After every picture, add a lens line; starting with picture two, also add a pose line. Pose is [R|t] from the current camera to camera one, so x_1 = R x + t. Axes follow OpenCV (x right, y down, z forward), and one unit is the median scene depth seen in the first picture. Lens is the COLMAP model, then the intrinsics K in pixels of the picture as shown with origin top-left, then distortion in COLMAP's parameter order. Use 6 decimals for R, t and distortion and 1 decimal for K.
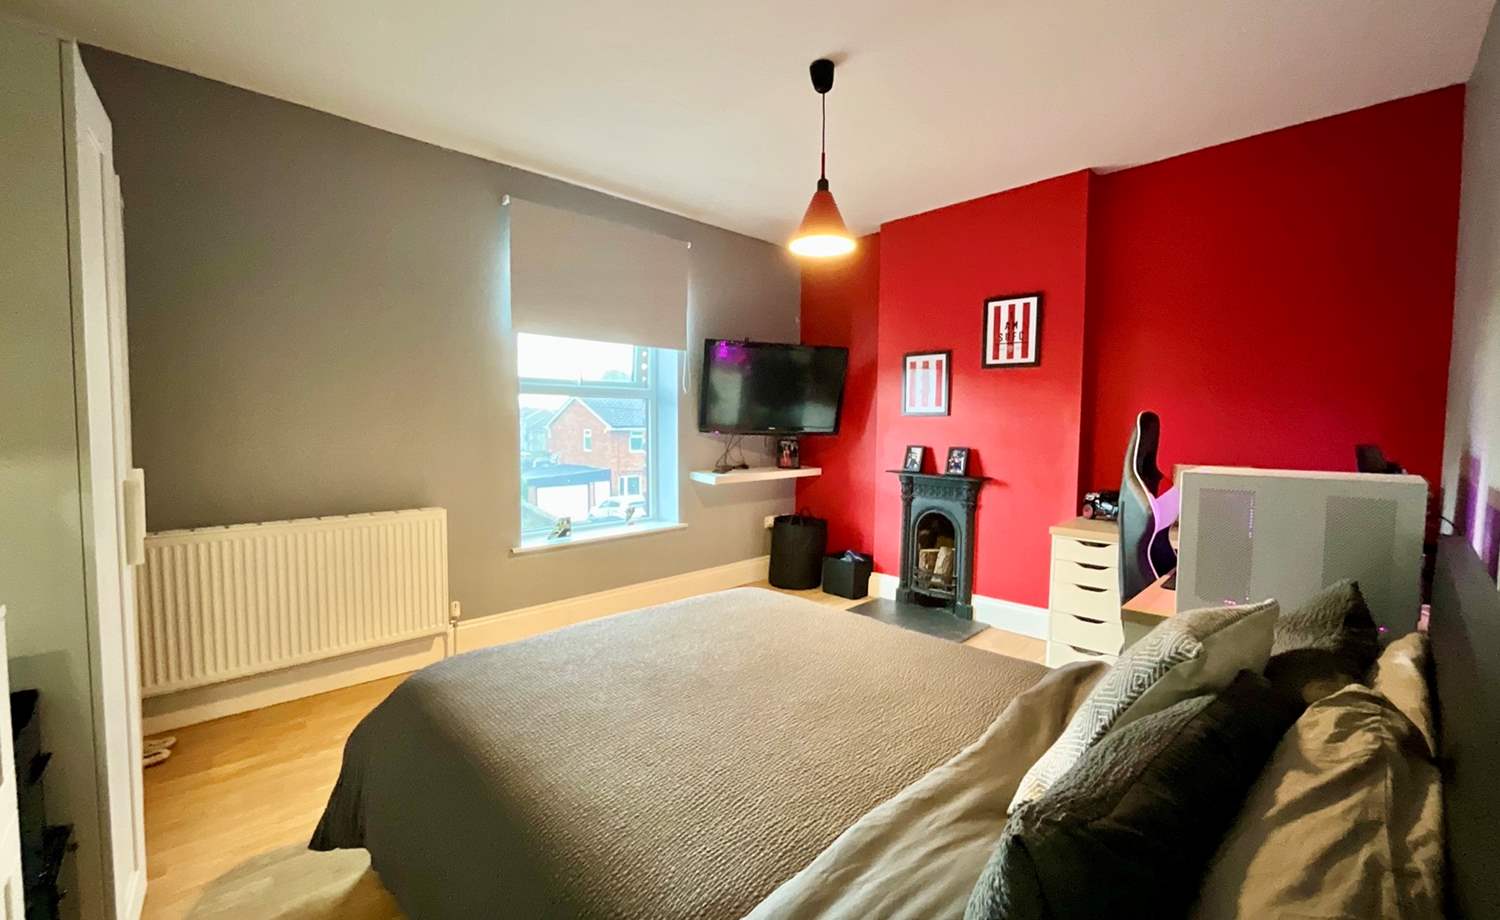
lens RADIAL K [[609.6, 0, 748.8], [0, 609.6, 461.8], [0, 0, 1]] dist [-0.000729, 0.000017]
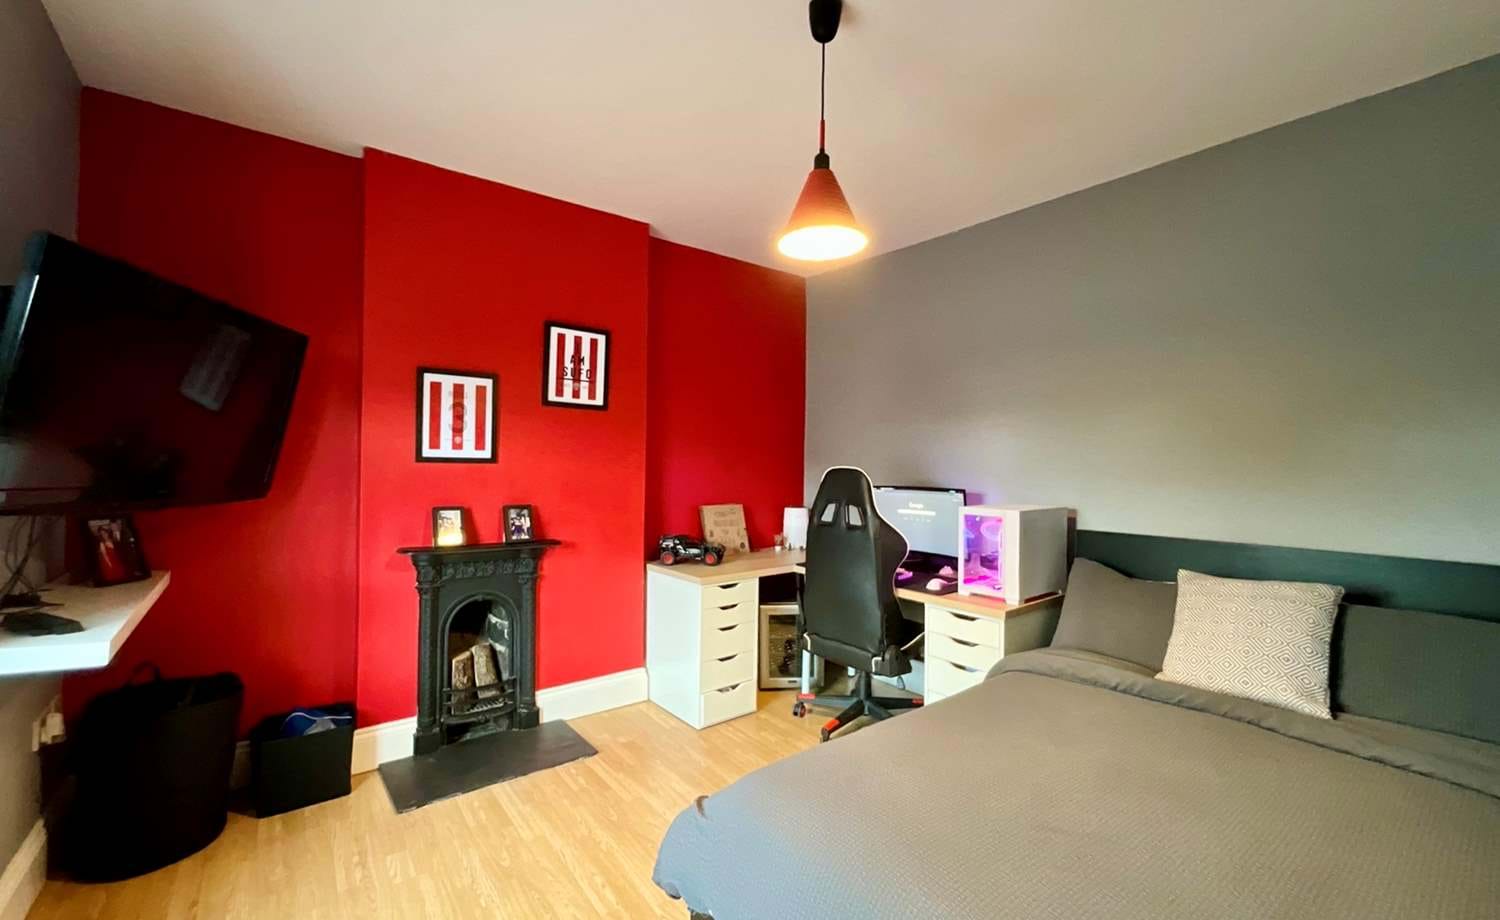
lens RADIAL K [[609.6, 0, 748.8], [0, 609.6, 461.8], [0, 0, 1]] dist [-0.000729, 0.000017]
pose [[0.121622, -0.003677, 0.992570, -0.391185], [0.054684, 0.998499, -0.003001, -0.062254], [-0.991069, 0.054643, 0.121641, 0.648295]]
